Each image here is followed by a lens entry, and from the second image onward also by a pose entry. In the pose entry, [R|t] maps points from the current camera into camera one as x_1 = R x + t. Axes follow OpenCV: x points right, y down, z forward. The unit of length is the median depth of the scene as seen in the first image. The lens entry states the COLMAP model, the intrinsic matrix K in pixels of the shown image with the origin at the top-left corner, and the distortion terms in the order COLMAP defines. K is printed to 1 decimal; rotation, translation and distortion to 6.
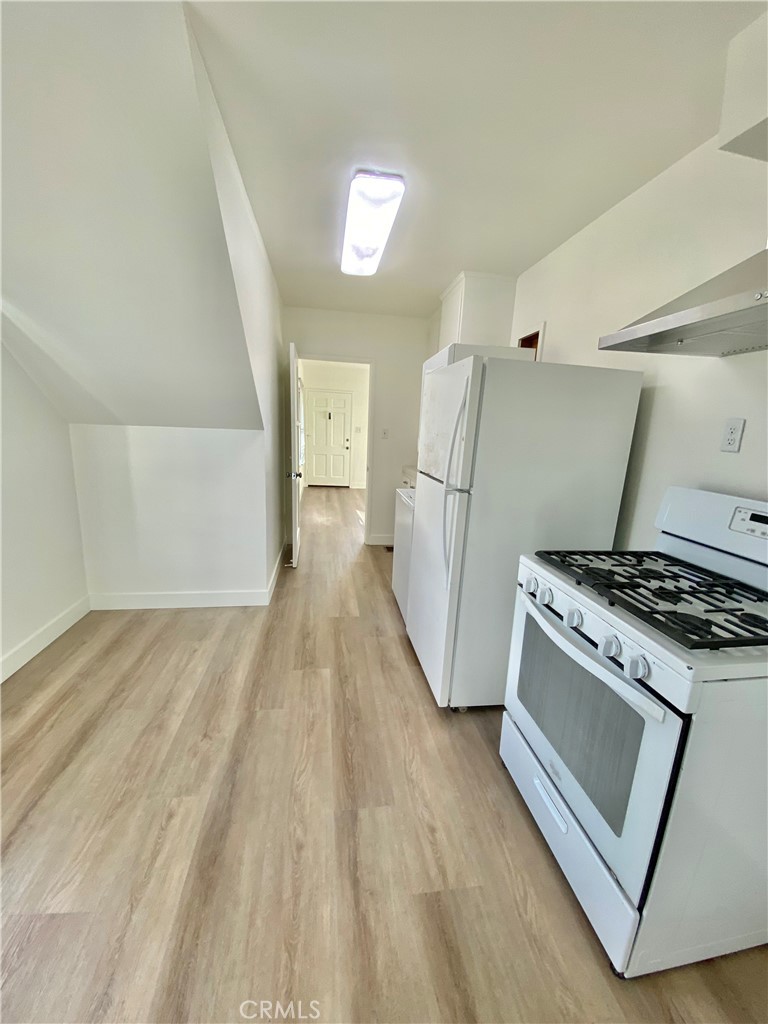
lens RADIAL K [[416.6, 0, 384.0], [0, 416.6, 512.0], [0, 0, 1]] dist [0.025823, -0.023807]
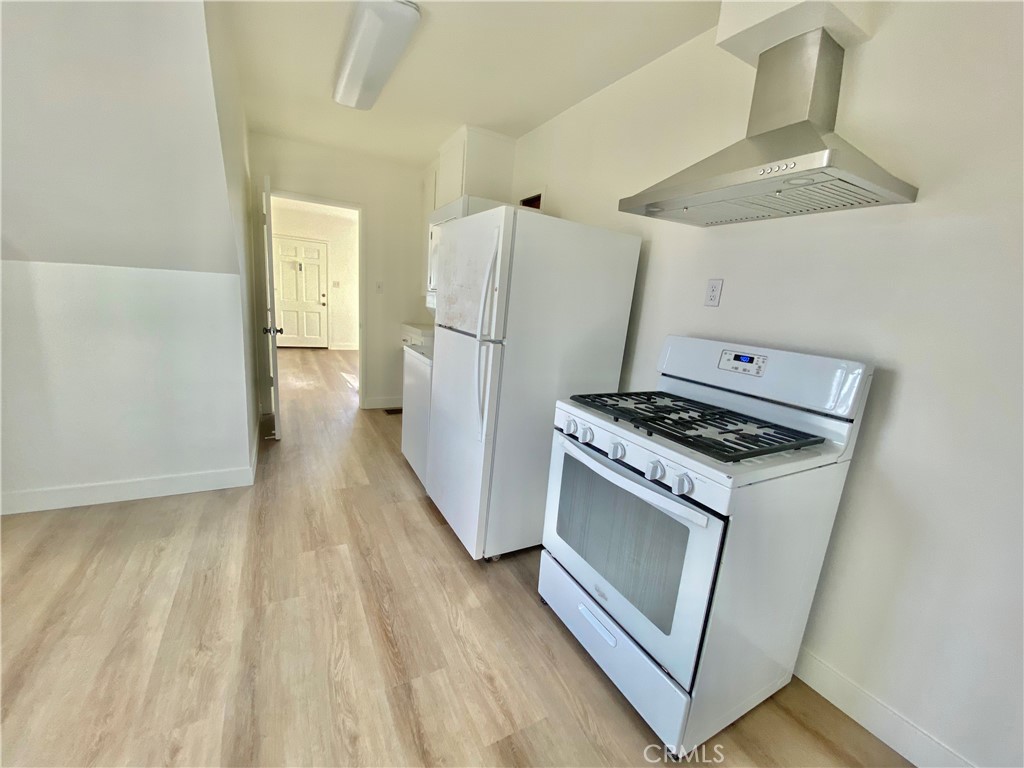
lens RADIAL K [[416.6, 0, 512.0], [0, 416.6, 384.0], [0, 0, 1]] dist [0.025823, -0.023807]
pose [[0.937172, -0.040287, 0.346534, -0.134023], [0.033157, 0.999099, 0.026484, 0.027673], [-0.347289, -0.013330, 0.937664, 0.049139]]
